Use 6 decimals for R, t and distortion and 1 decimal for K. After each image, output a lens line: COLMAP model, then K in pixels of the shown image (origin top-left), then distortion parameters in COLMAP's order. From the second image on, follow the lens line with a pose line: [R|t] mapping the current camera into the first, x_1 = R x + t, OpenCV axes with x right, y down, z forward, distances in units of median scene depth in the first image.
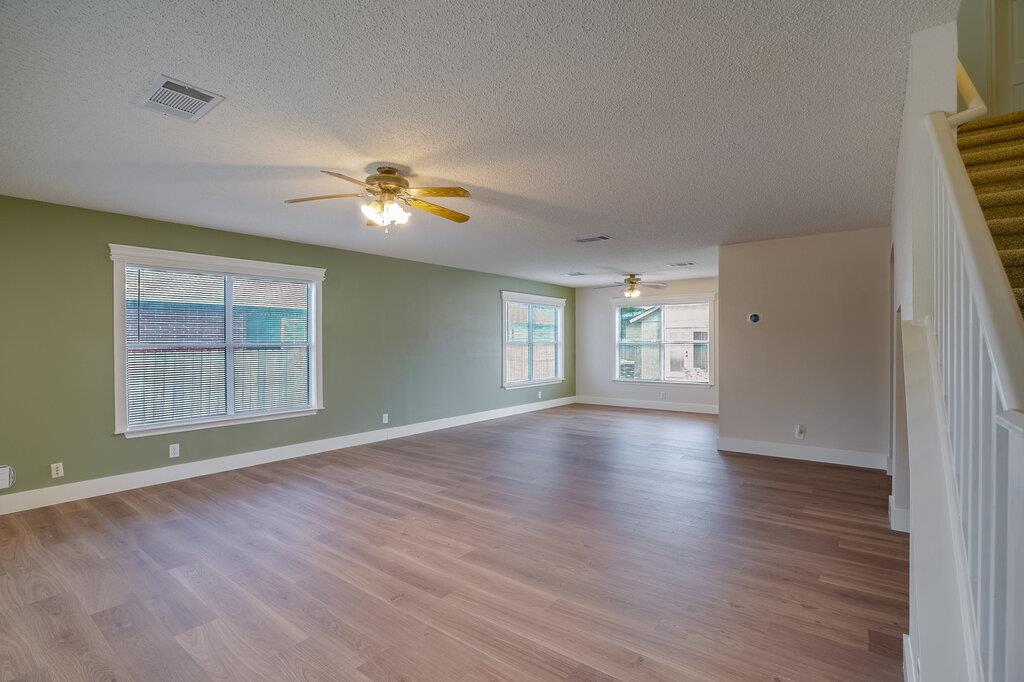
lens RADIAL K [[481.8, 0, 509.5], [0, 481.8, 337.5], [0, 0, 1]] dist [-0.062200, 0.016752]
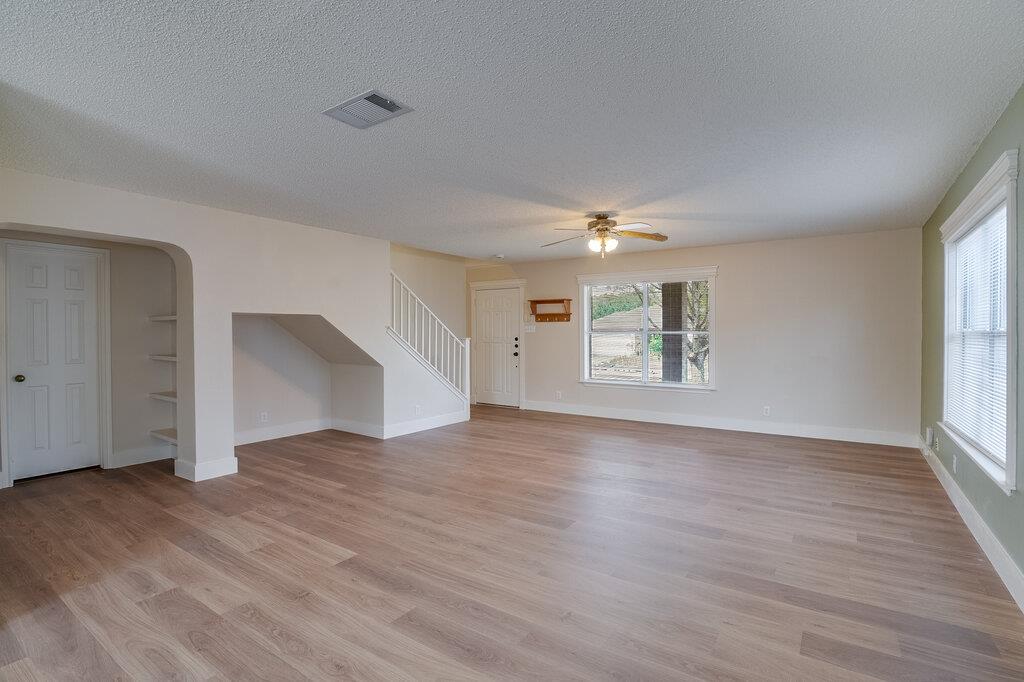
lens RADIAL K [[481.8, 0, 509.5], [0, 481.8, 337.5], [0, 0, 1]] dist [-0.062200, 0.016752]
pose [[-0.998689, 0.007770, -0.050593, 0.092102], [0.007610, 0.999965, 0.003355, 0.022800], [0.050617, 0.002966, -0.998714, 2.113252]]
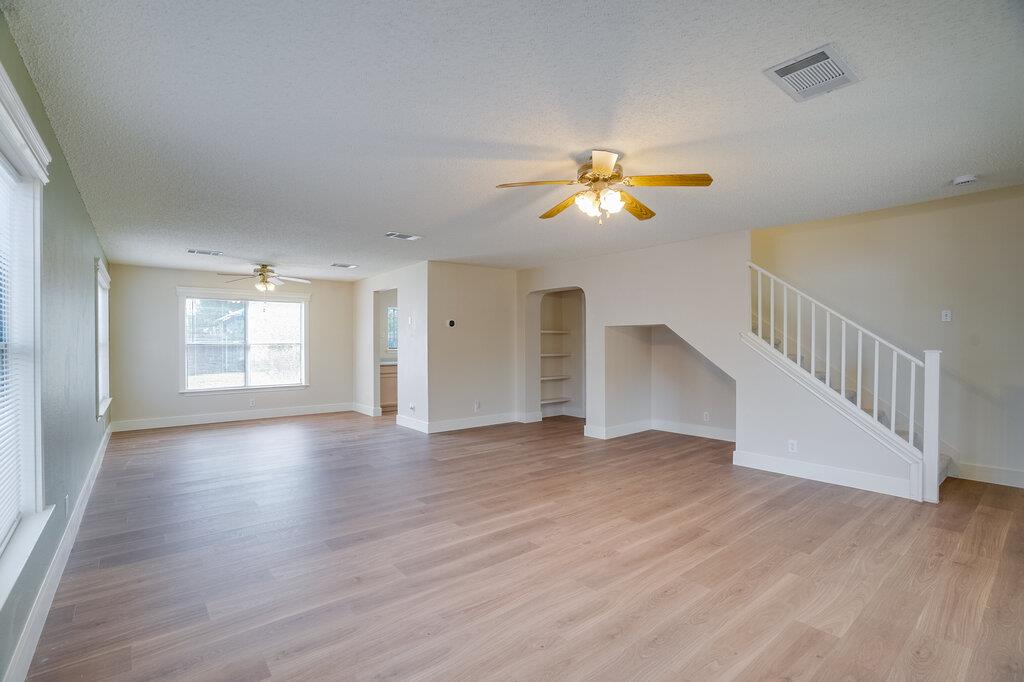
lens RADIAL K [[481.8, 0, 509.5], [0, 481.8, 337.5], [0, 0, 1]] dist [-0.062200, 0.016752]
pose [[0.223807, 0.009010, 0.974592, -1.046316], [-0.004001, 0.999957, -0.008326, 0.011535], [-0.974625, -0.002036, 0.223833, 0.831154]]
